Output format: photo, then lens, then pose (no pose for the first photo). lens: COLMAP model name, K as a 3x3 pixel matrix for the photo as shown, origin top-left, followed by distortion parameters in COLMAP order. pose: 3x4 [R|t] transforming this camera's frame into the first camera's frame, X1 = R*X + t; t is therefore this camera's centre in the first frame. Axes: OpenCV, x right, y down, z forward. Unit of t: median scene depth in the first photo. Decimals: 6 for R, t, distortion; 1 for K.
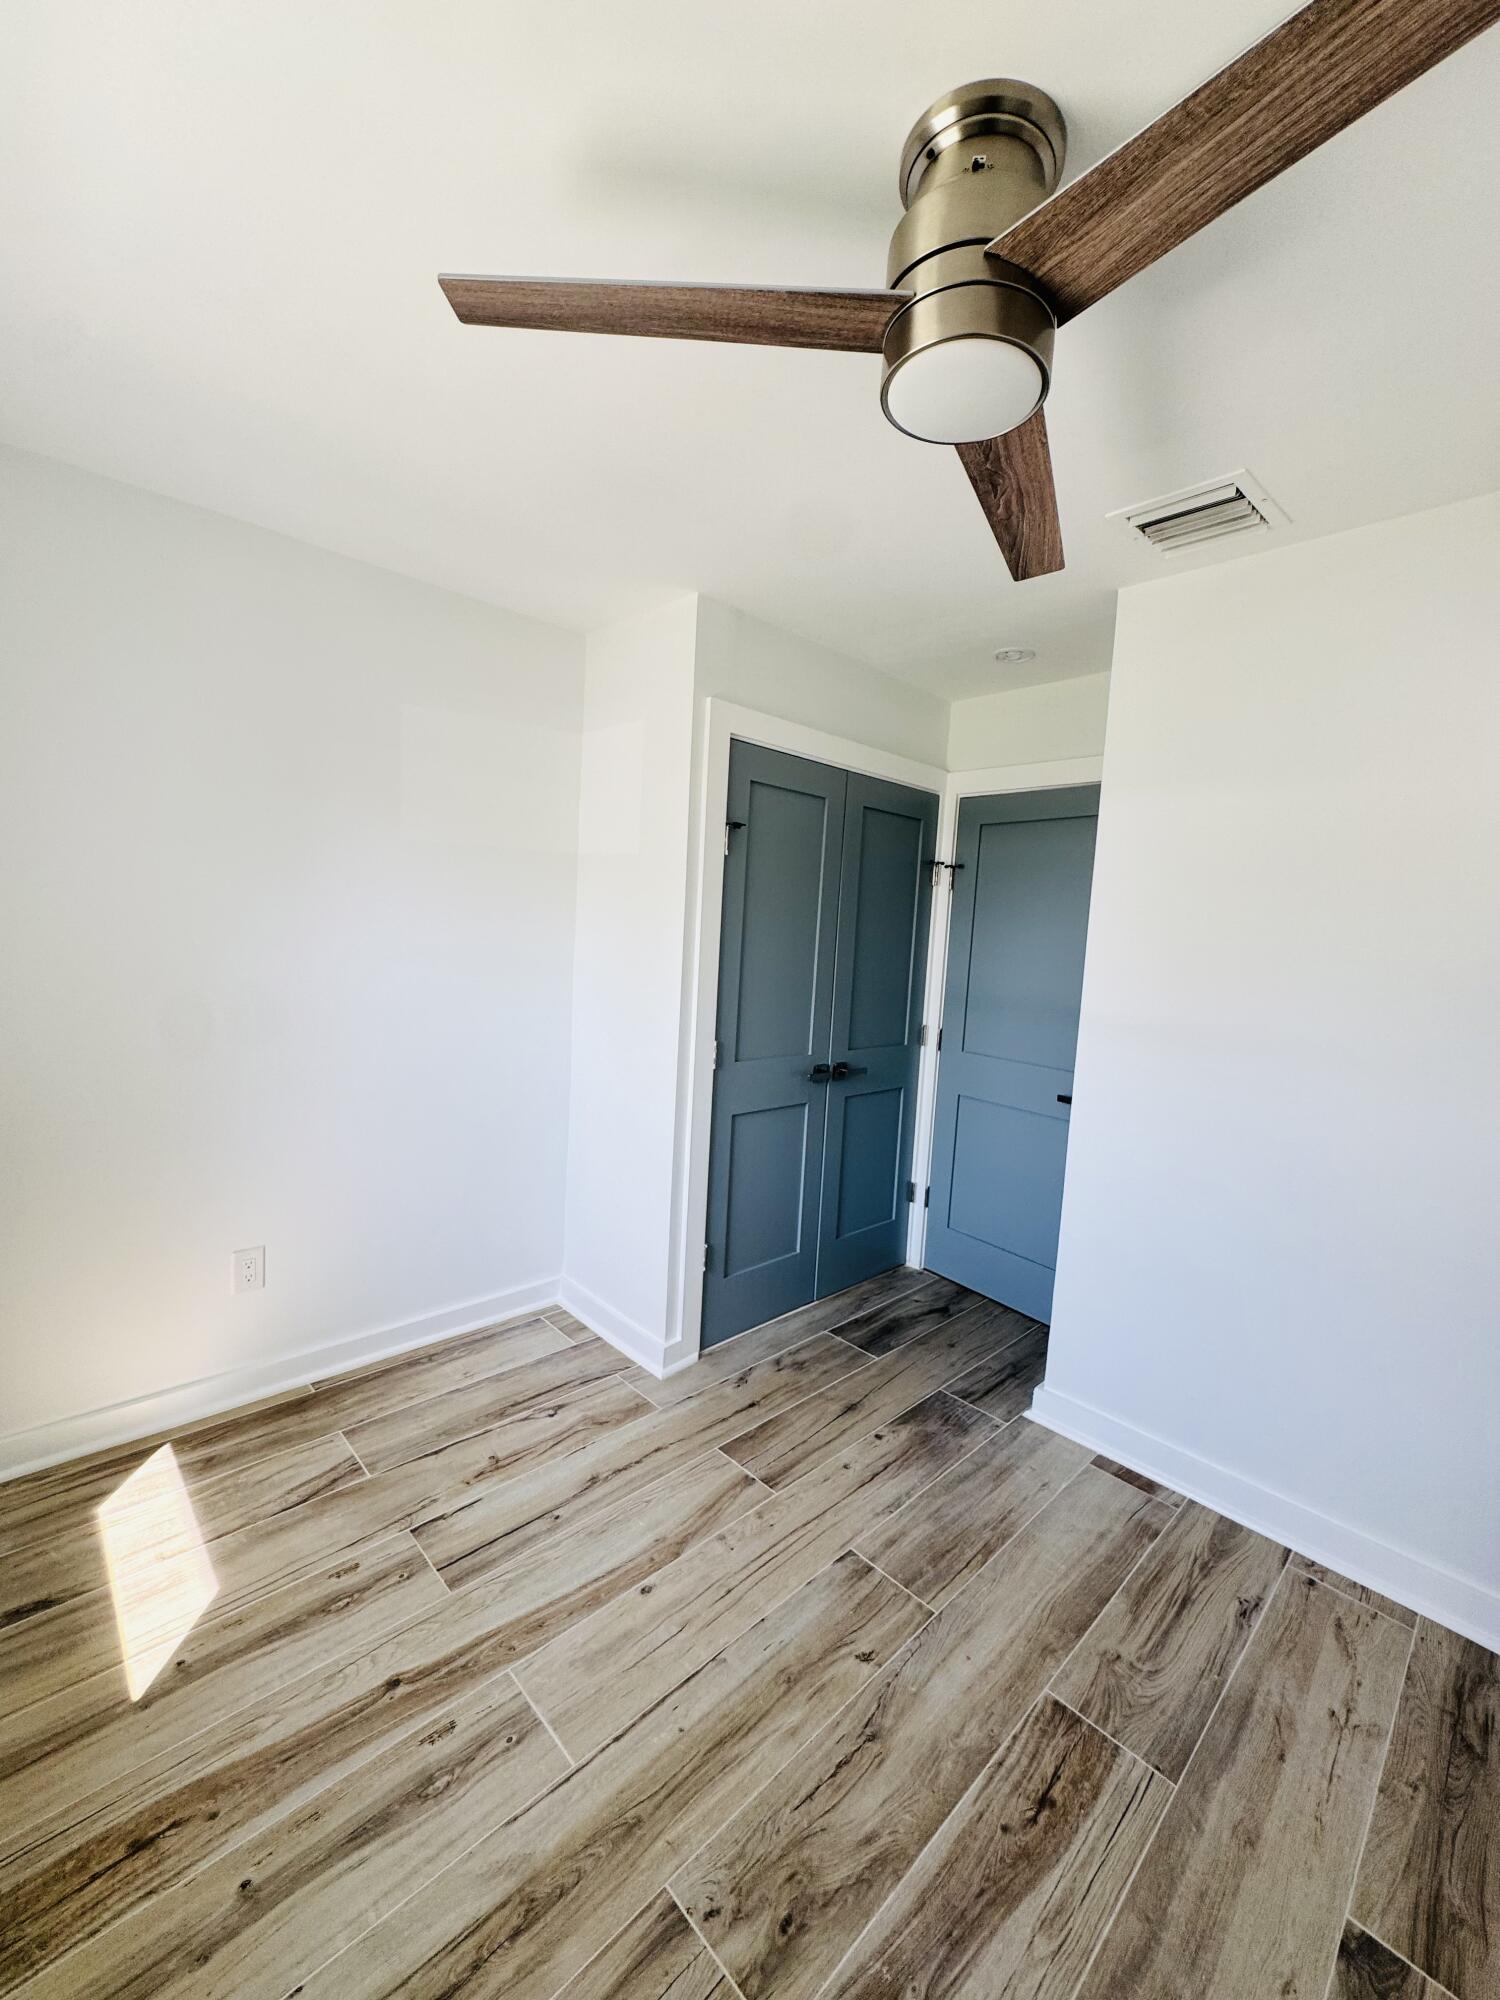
lens RADIAL K [[800.1, 0, 749.2], [0, 800.1, 1000.2], [0, 0, 1]] dist [0.001257, 0.001094]
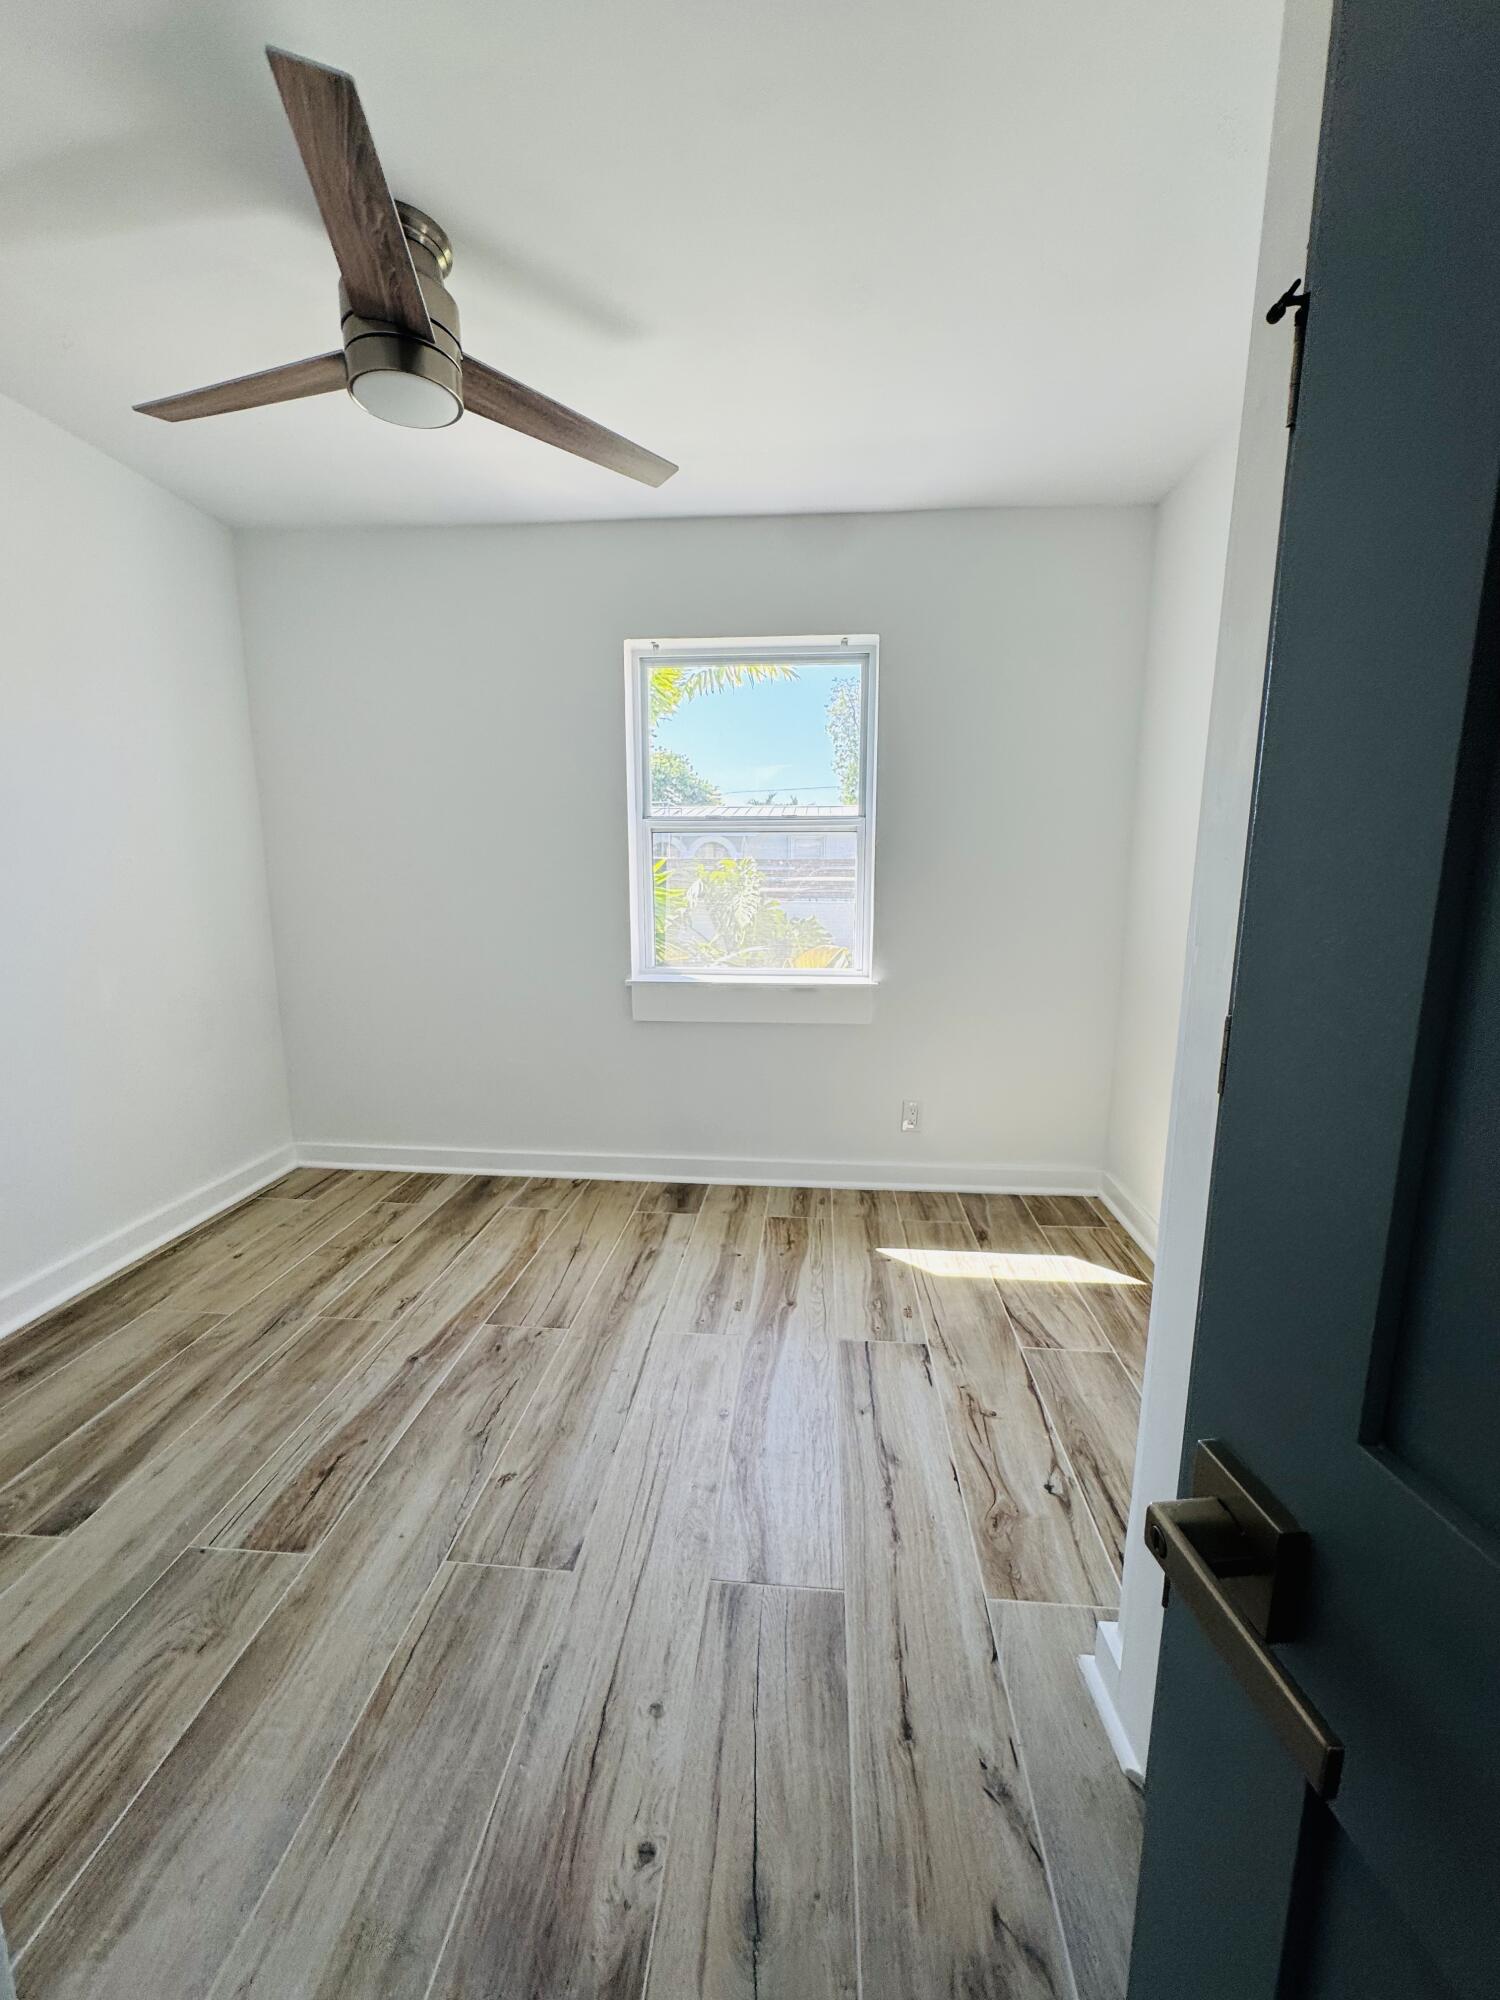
lens RADIAL K [[800.1, 0, 747.7], [0, 800.1, 1000.7], [0, 0, 1]] dist [0.001257, 0.001094]
pose [[-0.748213, 0.055010, -0.661174, 0.511518], [-0.104420, 0.974373, 0.199235, -0.000728], [0.655190, 0.218110, -0.723294, 1.667261]]
